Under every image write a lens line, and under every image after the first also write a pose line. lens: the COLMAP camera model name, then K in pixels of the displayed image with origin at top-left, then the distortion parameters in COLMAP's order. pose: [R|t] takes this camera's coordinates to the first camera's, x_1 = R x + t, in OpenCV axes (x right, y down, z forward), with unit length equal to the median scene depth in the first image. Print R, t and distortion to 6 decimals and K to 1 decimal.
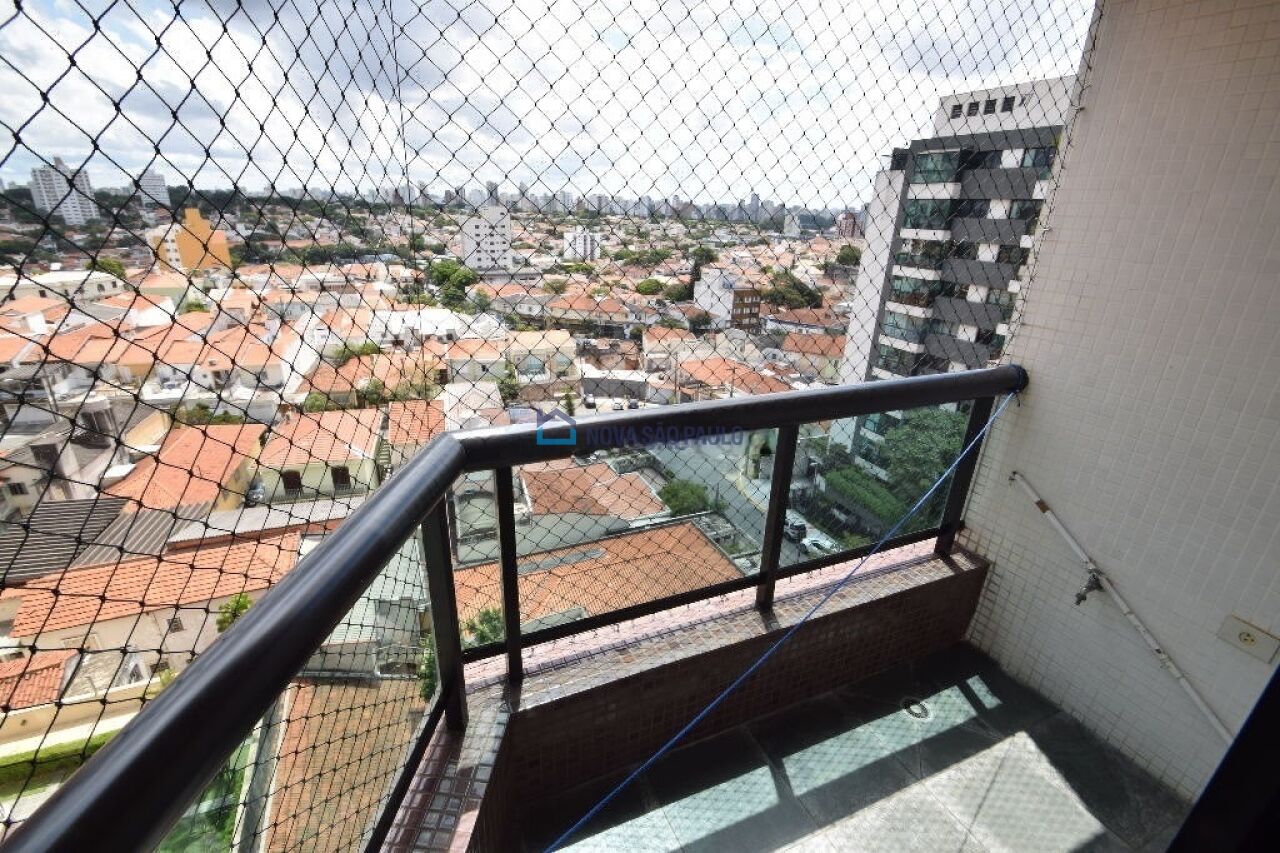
lens RADIAL K [[584.7, 0, 640.0], [0, 584.7, 426.5], [0, 0, 1]] dist [-0.002431, -0.000309]
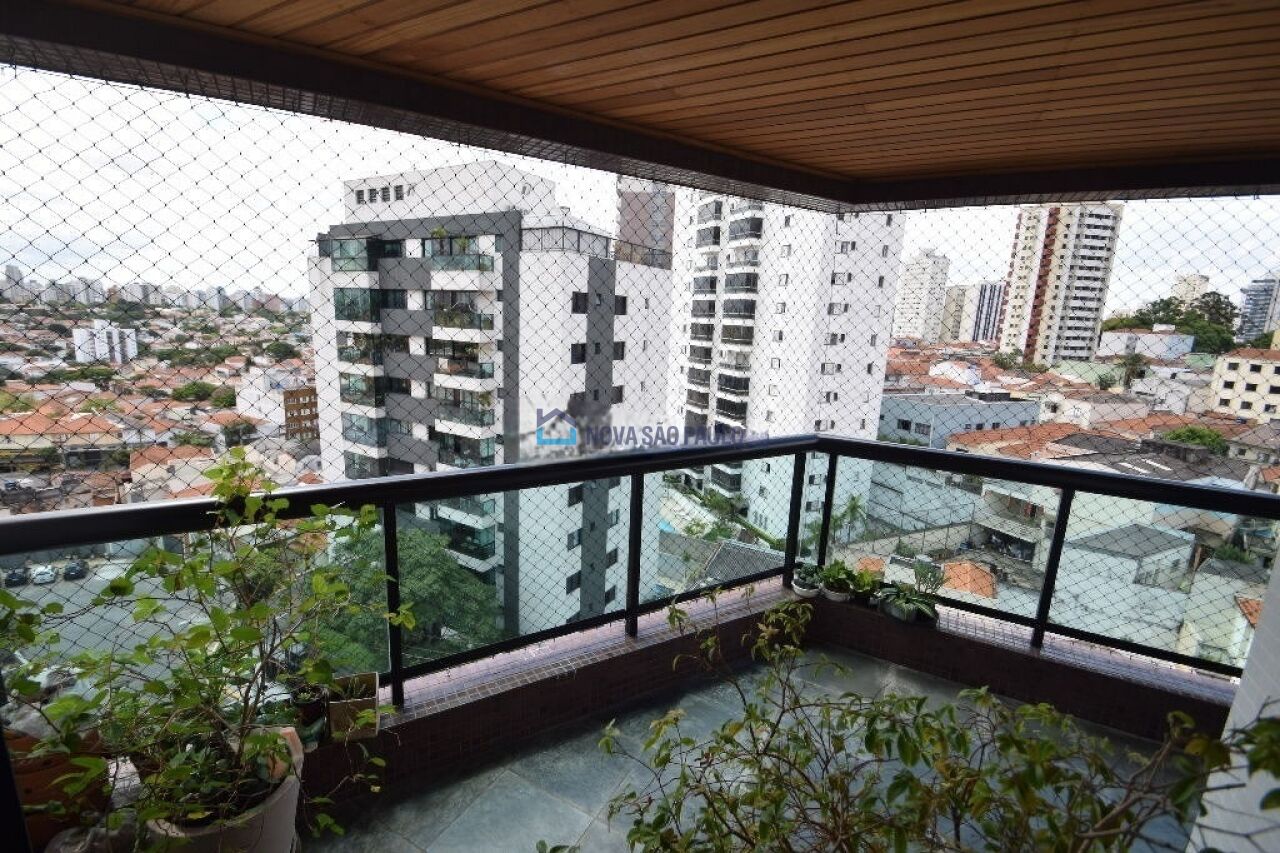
lens RADIAL K [[584.7, 0, 640.0], [0, 584.7, 426.5], [0, 0, 1]] dist [-0.002431, -0.000309]
pose [[0.809939, -0.114122, 0.575304, 0.294004], [0.196890, 0.976871, -0.083410, -0.022139], [-0.552479, 0.180828, 0.813675, 0.067894]]
